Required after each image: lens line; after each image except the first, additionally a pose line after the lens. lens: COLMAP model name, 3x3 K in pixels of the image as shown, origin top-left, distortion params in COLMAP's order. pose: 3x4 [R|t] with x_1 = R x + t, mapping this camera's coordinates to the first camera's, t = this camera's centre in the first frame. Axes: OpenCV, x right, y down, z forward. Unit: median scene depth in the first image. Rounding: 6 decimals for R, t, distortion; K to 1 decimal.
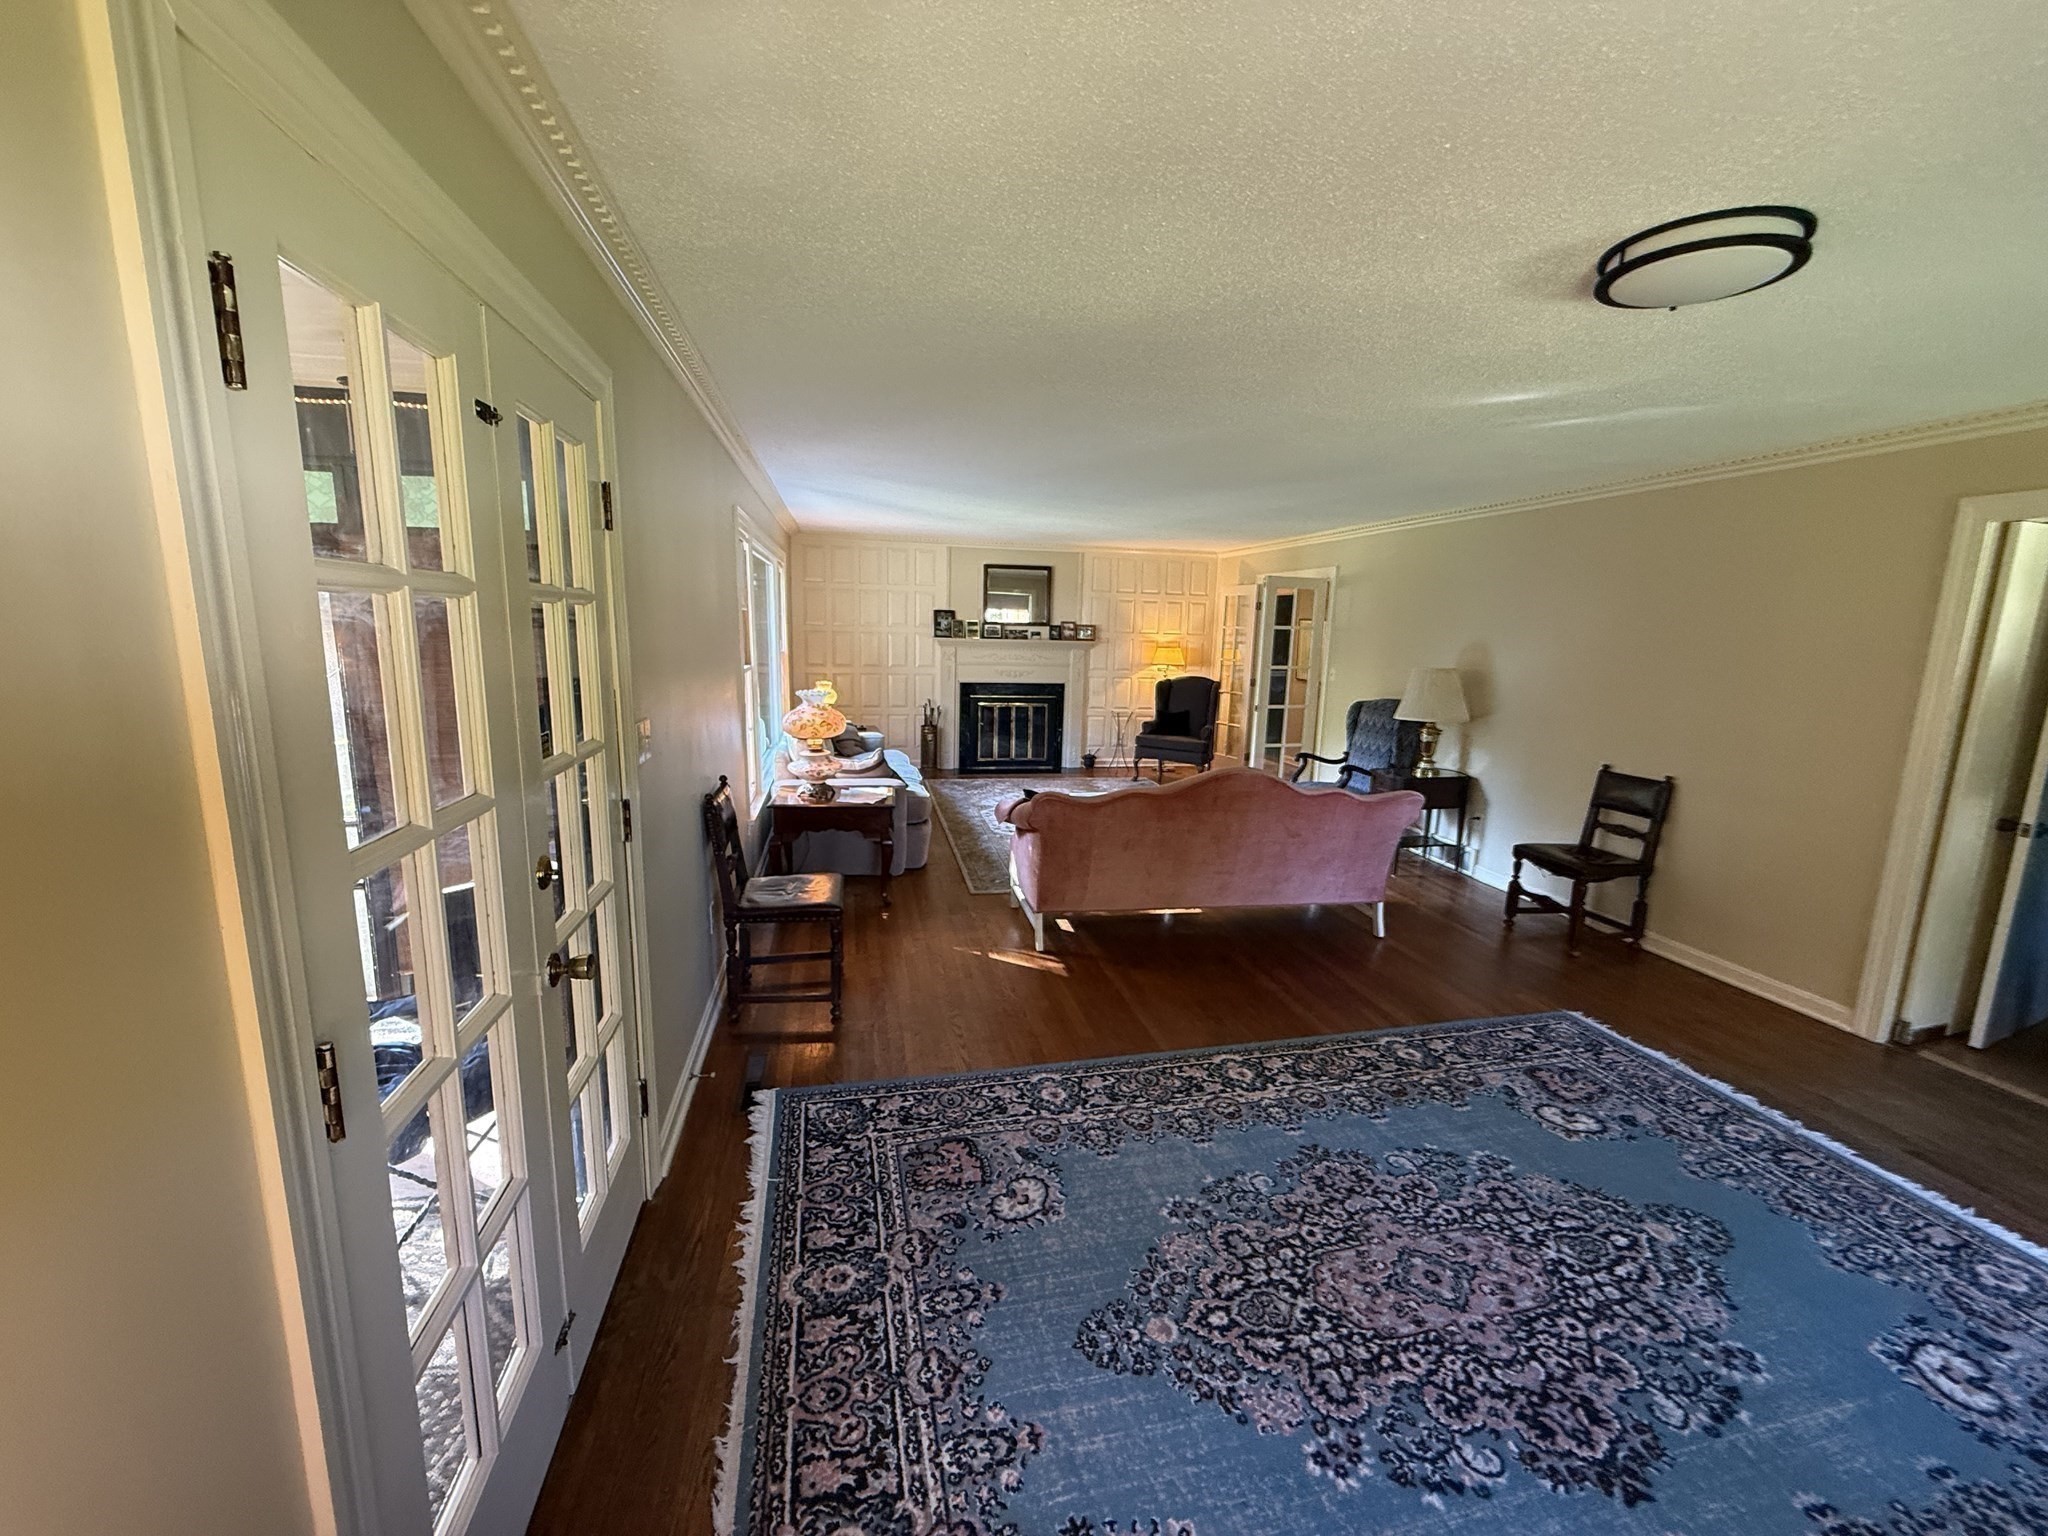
lens RADIAL K [[812.6, 0, 1018.8], [0, 812.6, 781.1], [0, 0, 1]] dist [-0.000986, -0.000463]
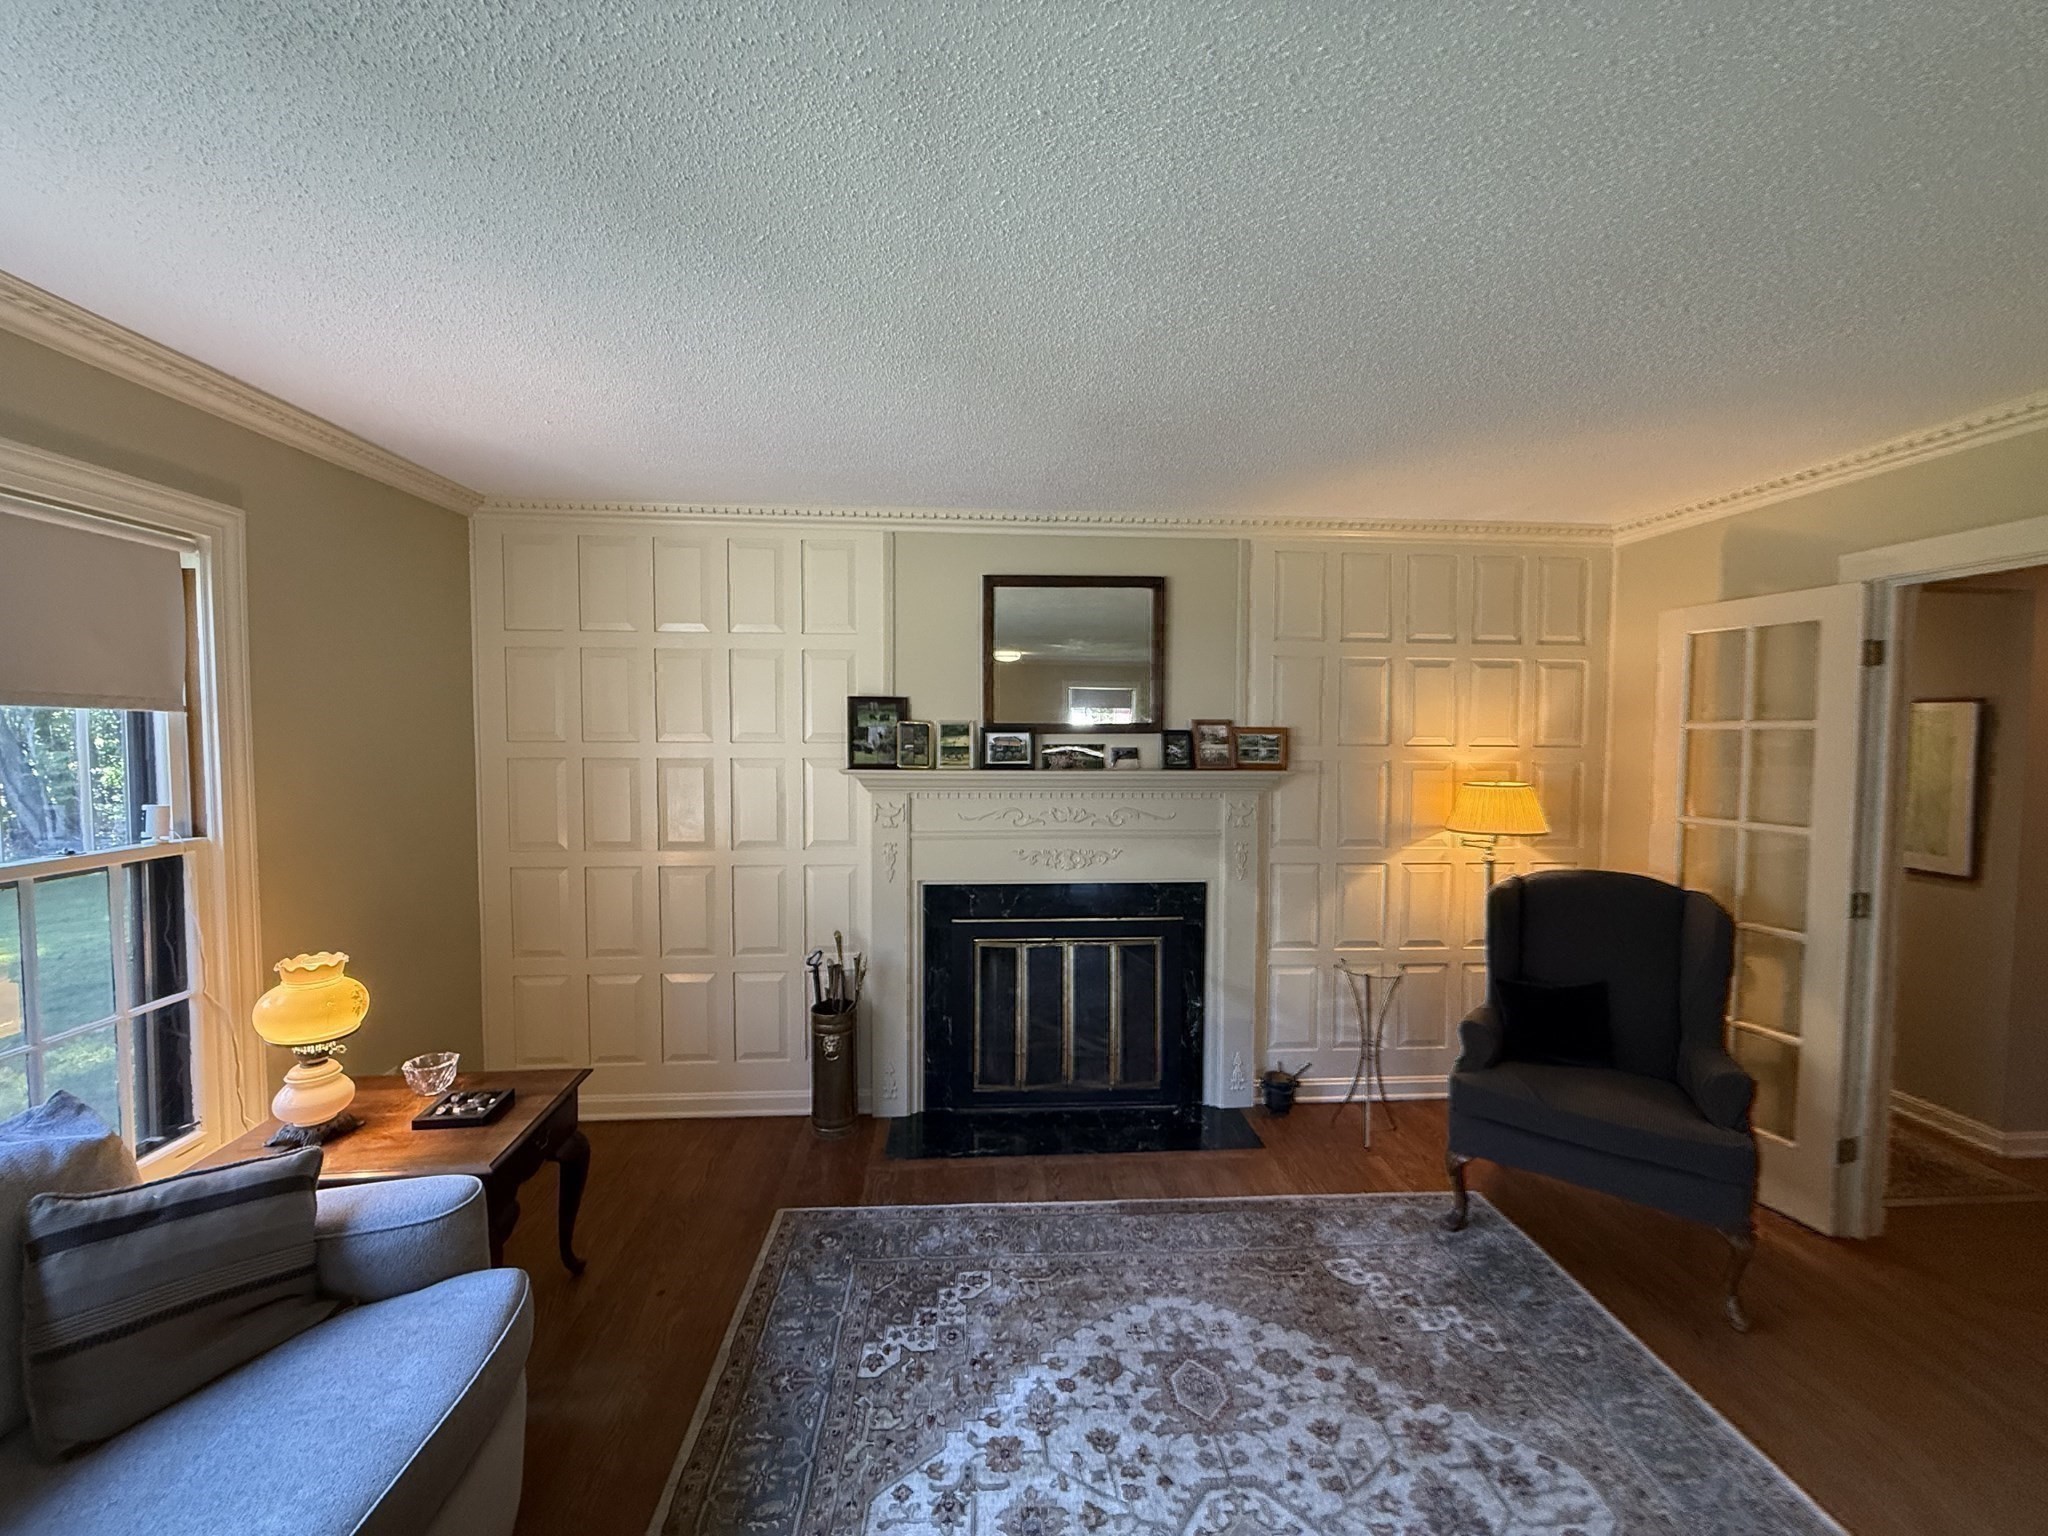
lens RADIAL K [[812.6, 0, 1023.0], [0, 812.6, 772.2], [0, 0, 1]] dist [-0.000986, -0.000463]
pose [[0.991544, -0.012899, -0.129130, 0.022989], [-0.004753, 0.990770, -0.135471, -0.125846], [0.129685, 0.134939, 0.982331, 0.647512]]
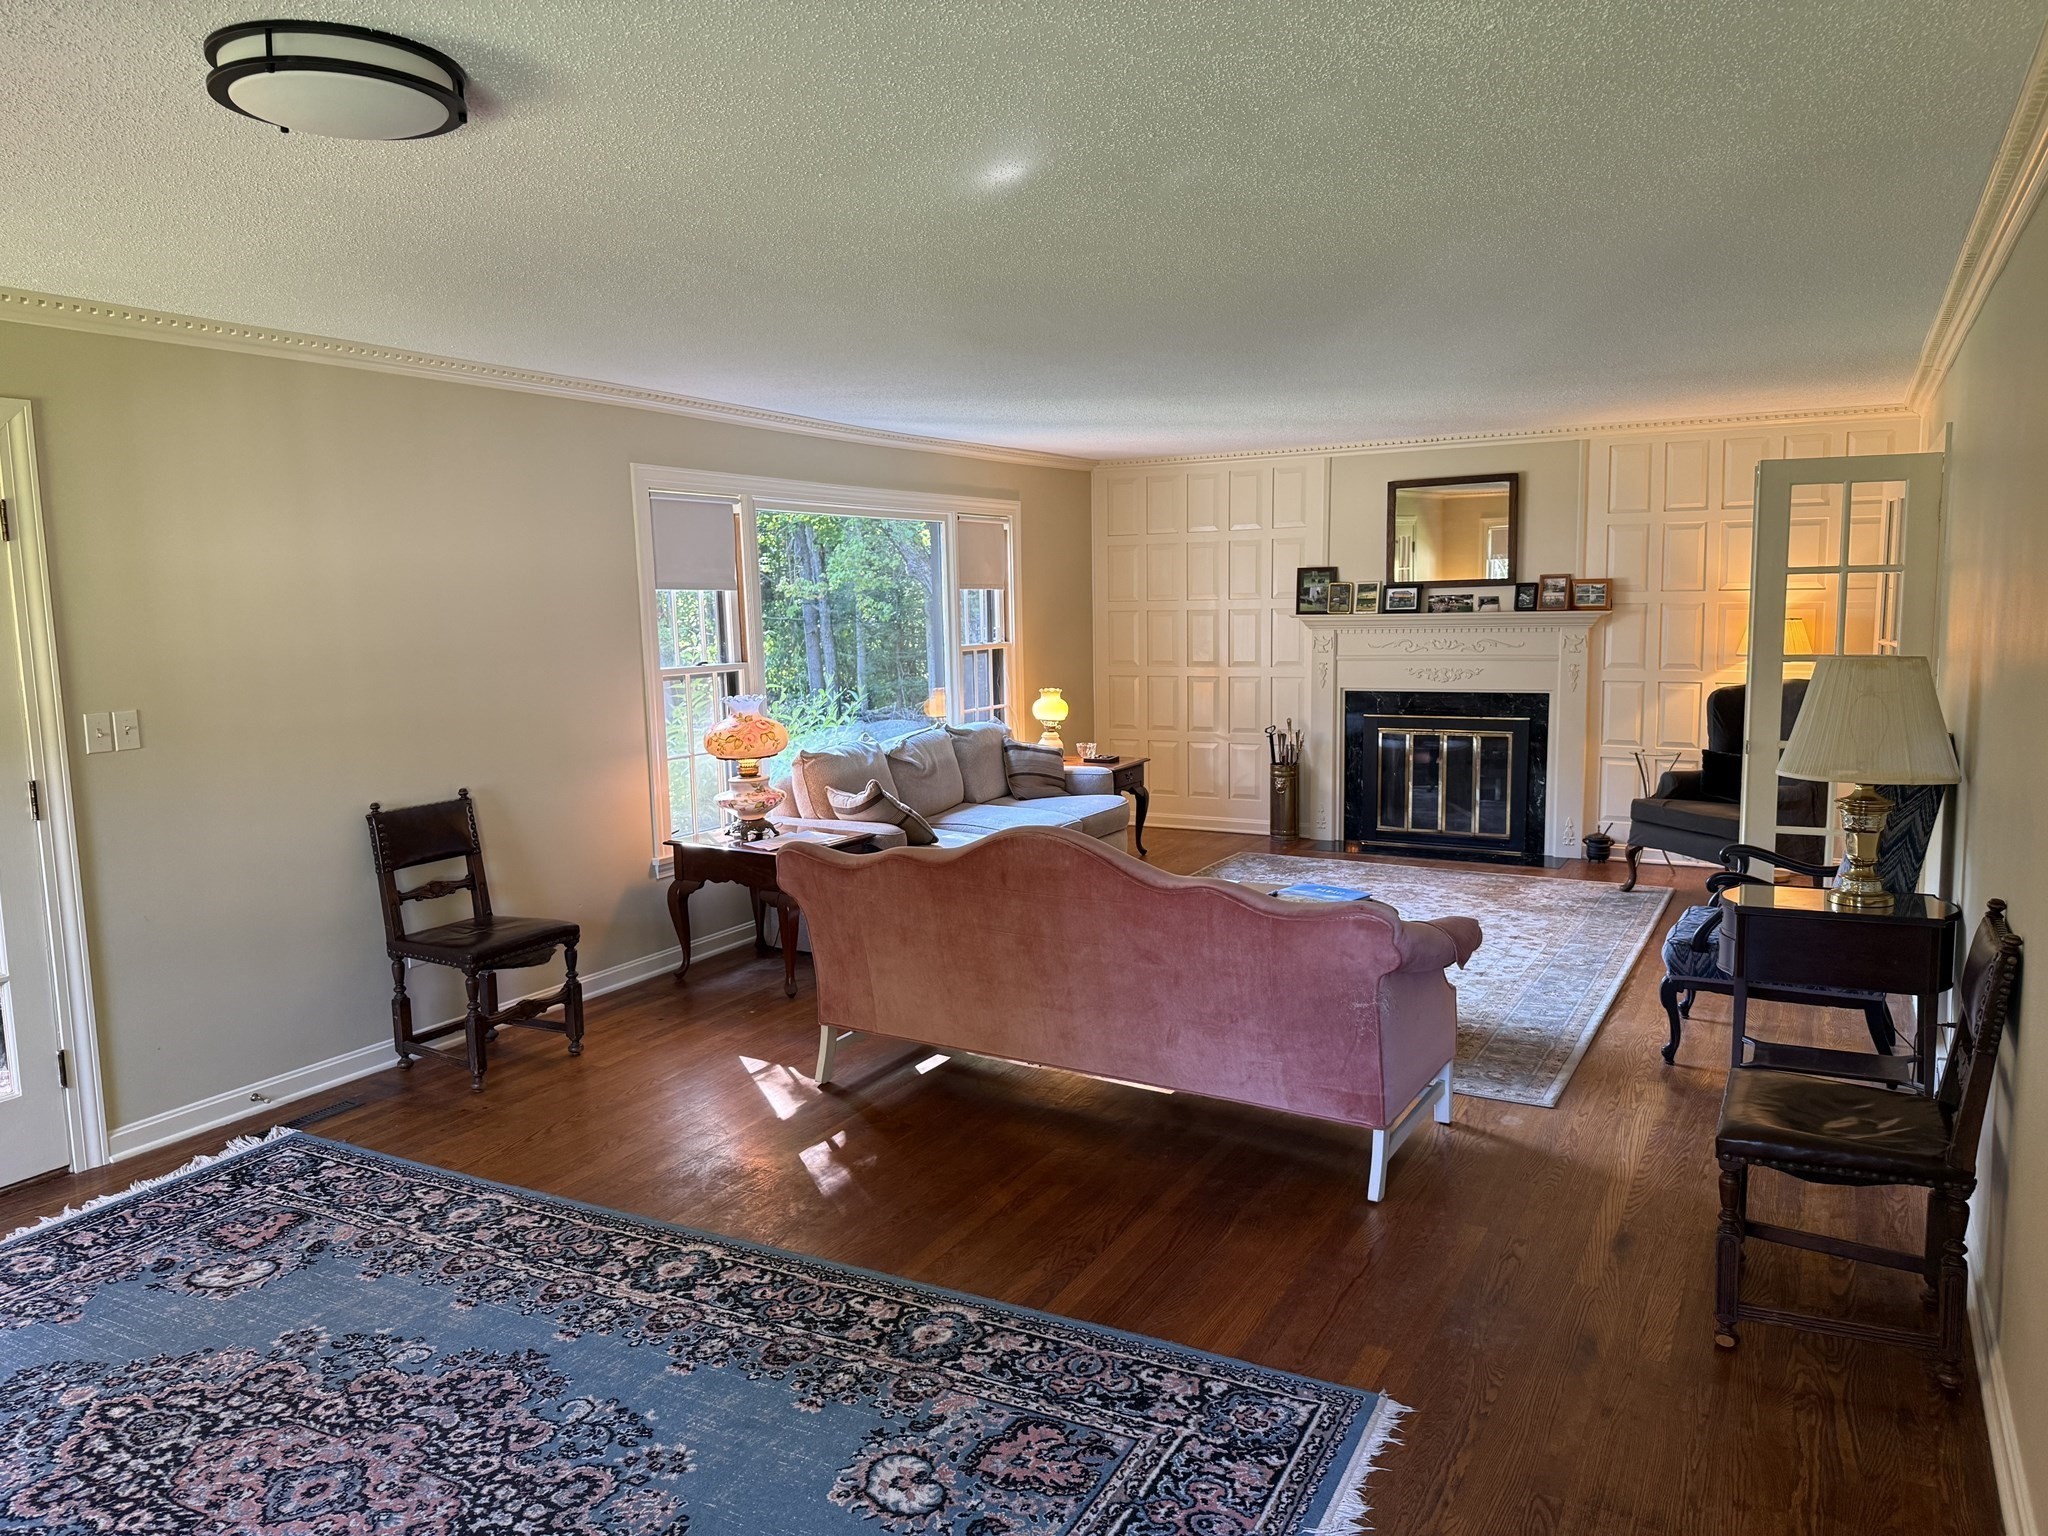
lens RADIAL K [[1432.7, 0, 992.4], [0, 1432.7, 767.6], [0, 0, 1]] dist [0.015233, -0.015898]
pose [[0.748812, 0.036425, -0.661781, 0.421271], [-0.083868, 0.995670, -0.040095, -0.006869], [0.657454, 0.085526, 0.748625, 0.090545]]
